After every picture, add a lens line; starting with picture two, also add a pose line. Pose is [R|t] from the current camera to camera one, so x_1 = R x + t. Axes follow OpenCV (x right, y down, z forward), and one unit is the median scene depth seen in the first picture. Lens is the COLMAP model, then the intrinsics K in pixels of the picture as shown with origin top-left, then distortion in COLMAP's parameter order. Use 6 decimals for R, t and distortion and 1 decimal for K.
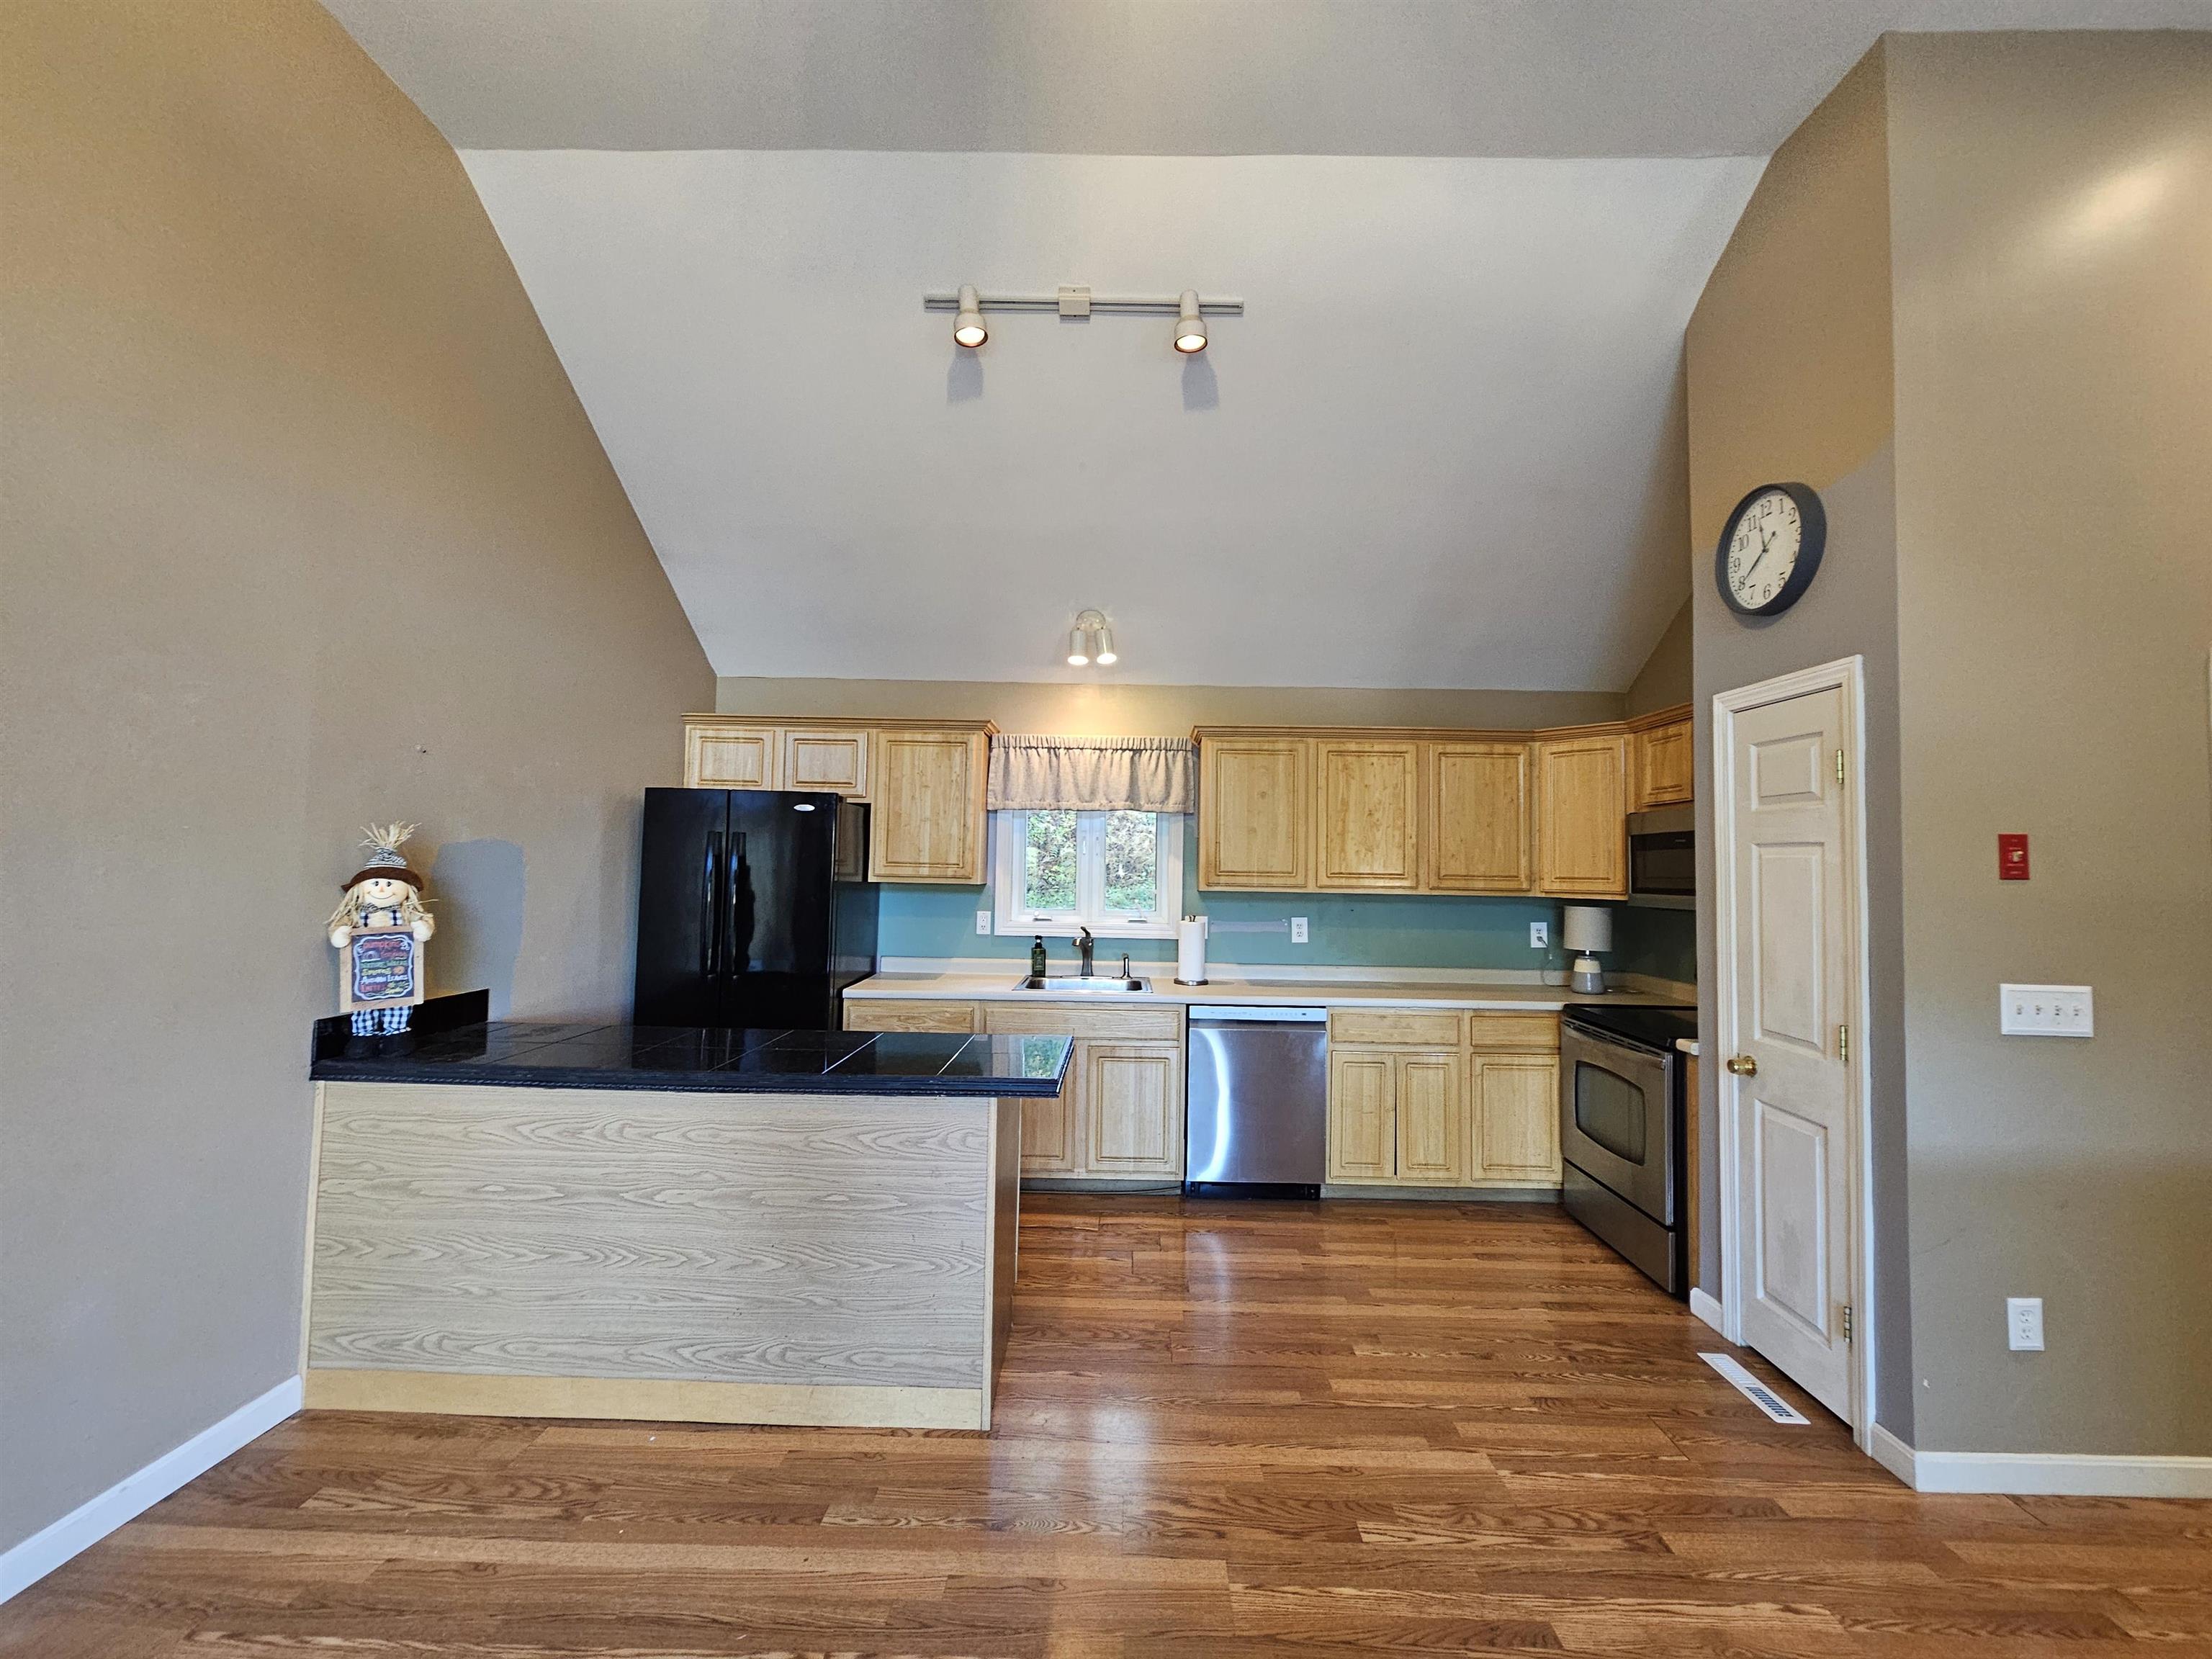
lens RADIAL K [[897.5, 0, 1107.4], [0, 897.5, 829.6], [0, 0, 1]] dist [0.001313, 0.000842]
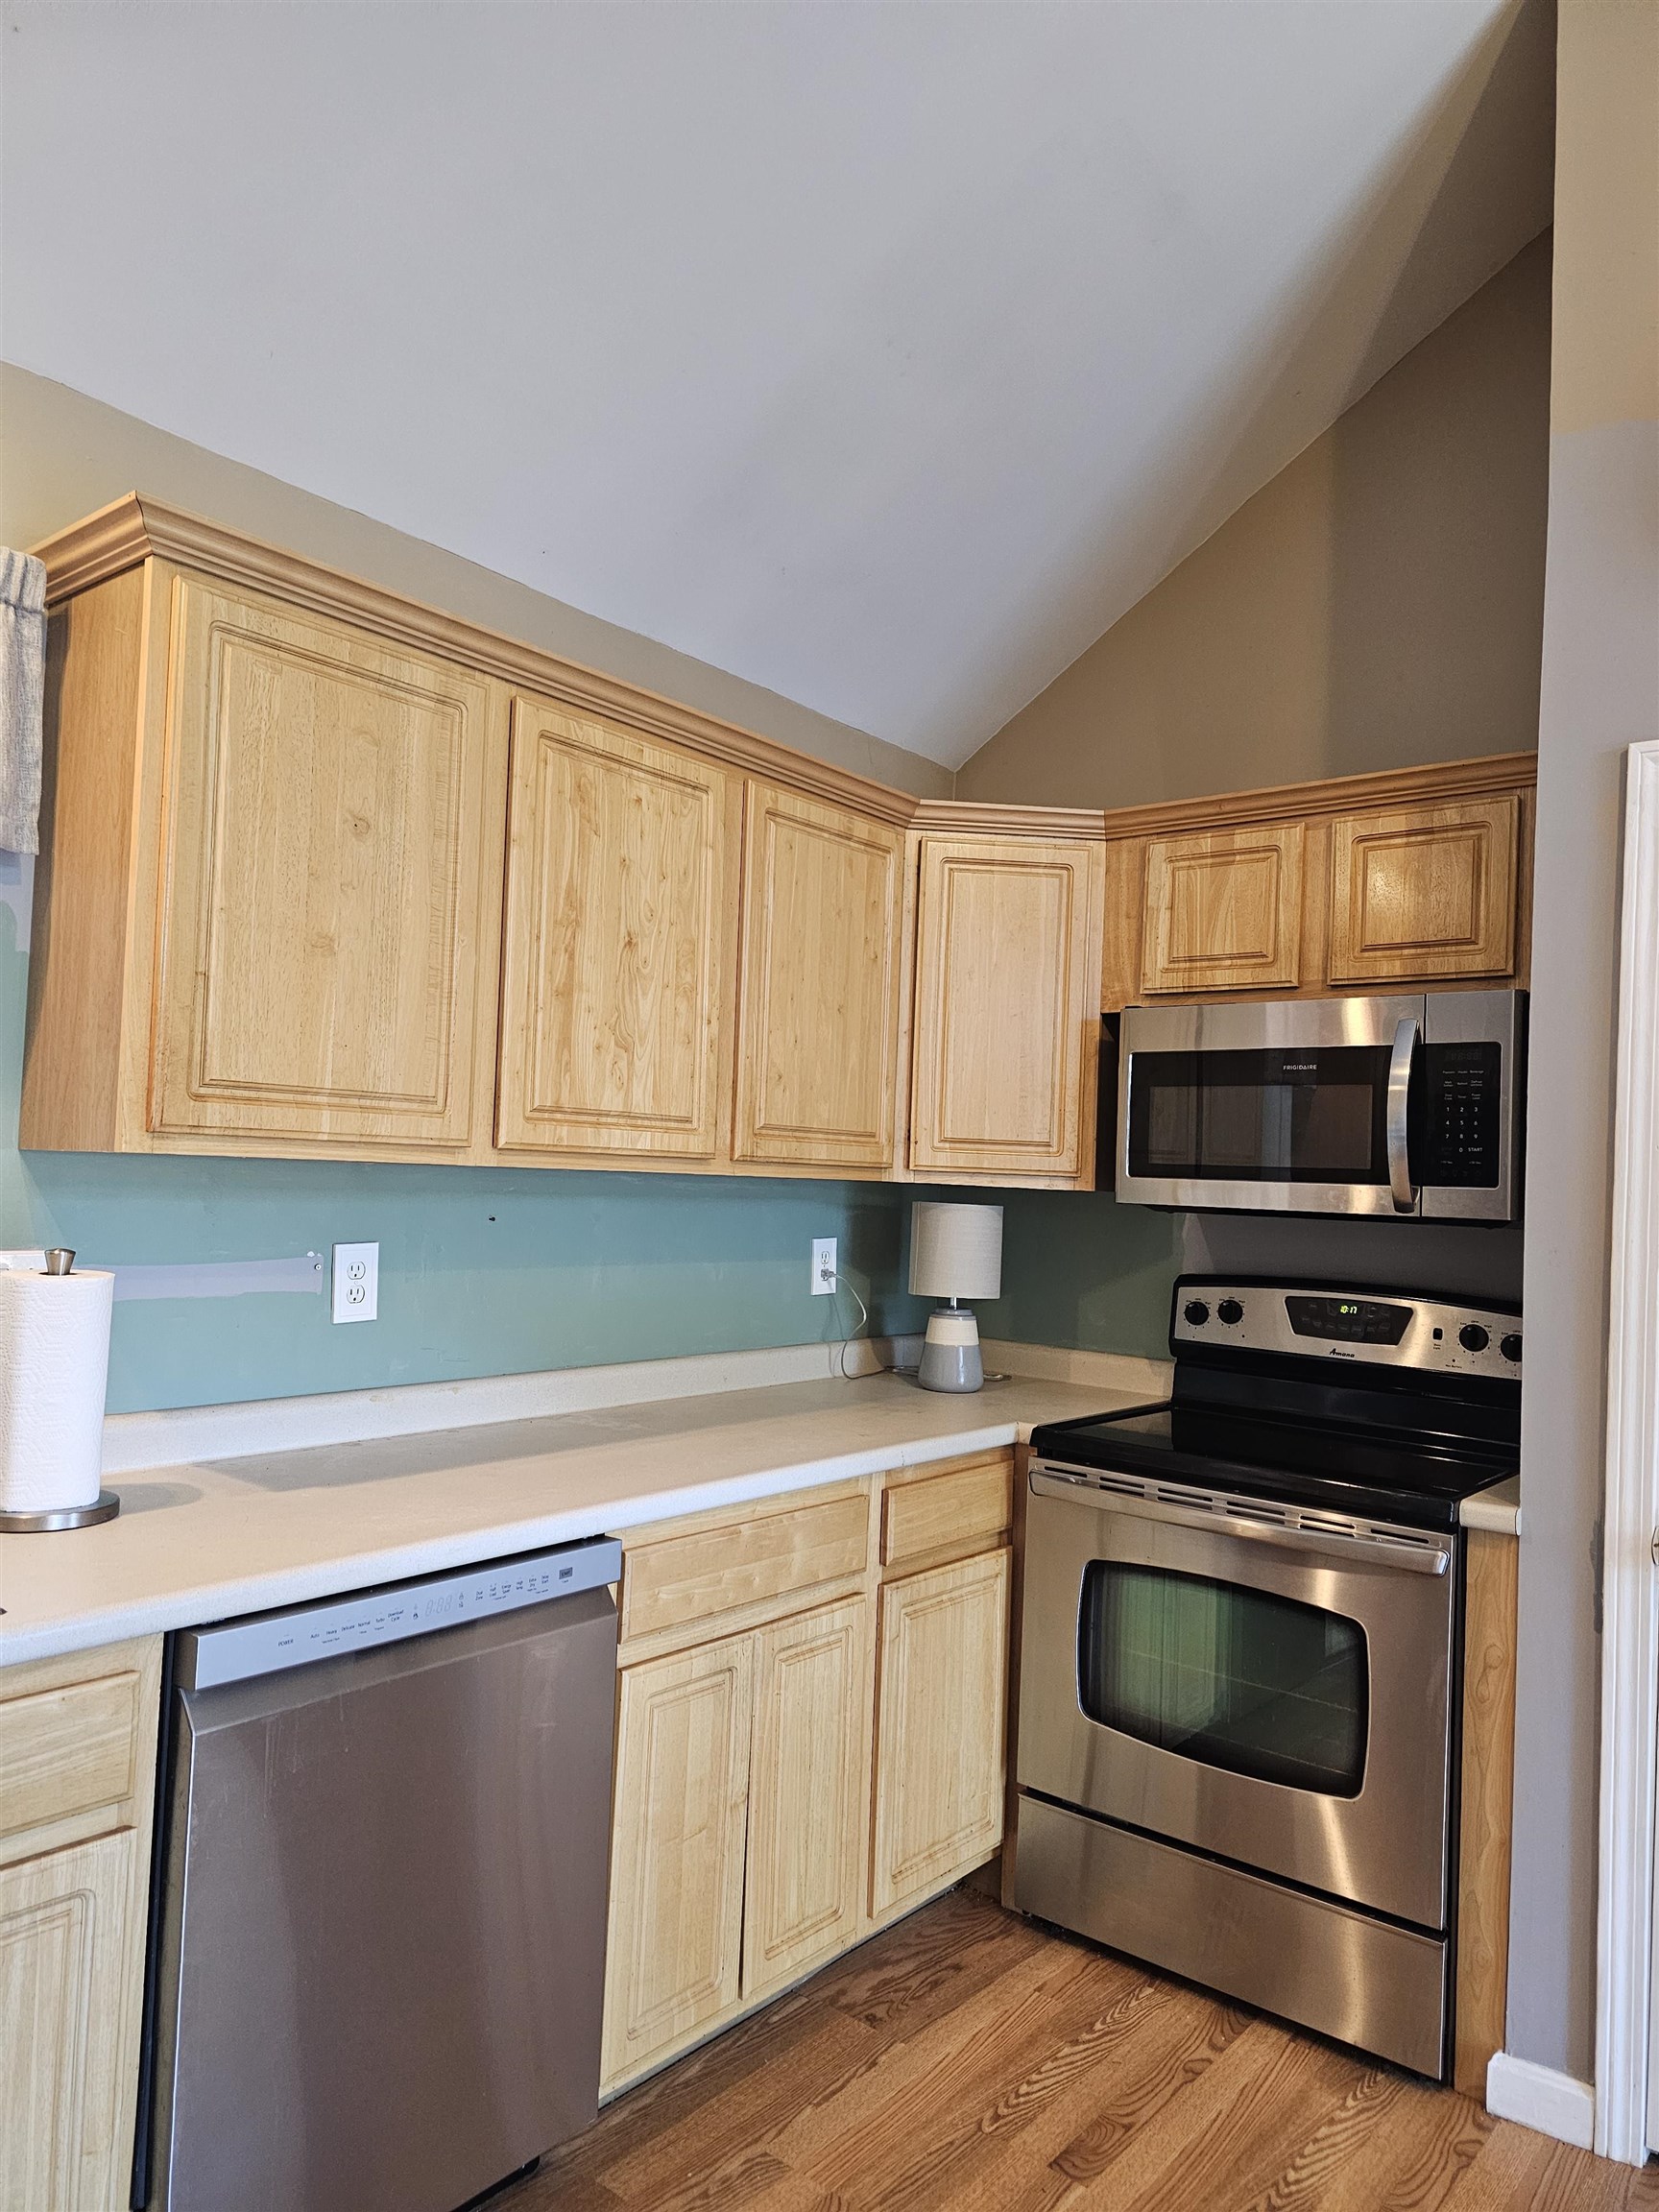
lens RADIAL K [[1480.9, 0, 842.3], [0, 1480.9, 1124.3], [0, 0, 1]] dist [0.051825, -0.033037]
pose [[0.609252, 0.036915, 0.792117, -0.111259], [-0.063866, 0.997955, 0.002614, 0.046267], [-0.790400, -0.052182, 0.610364, 0.581234]]
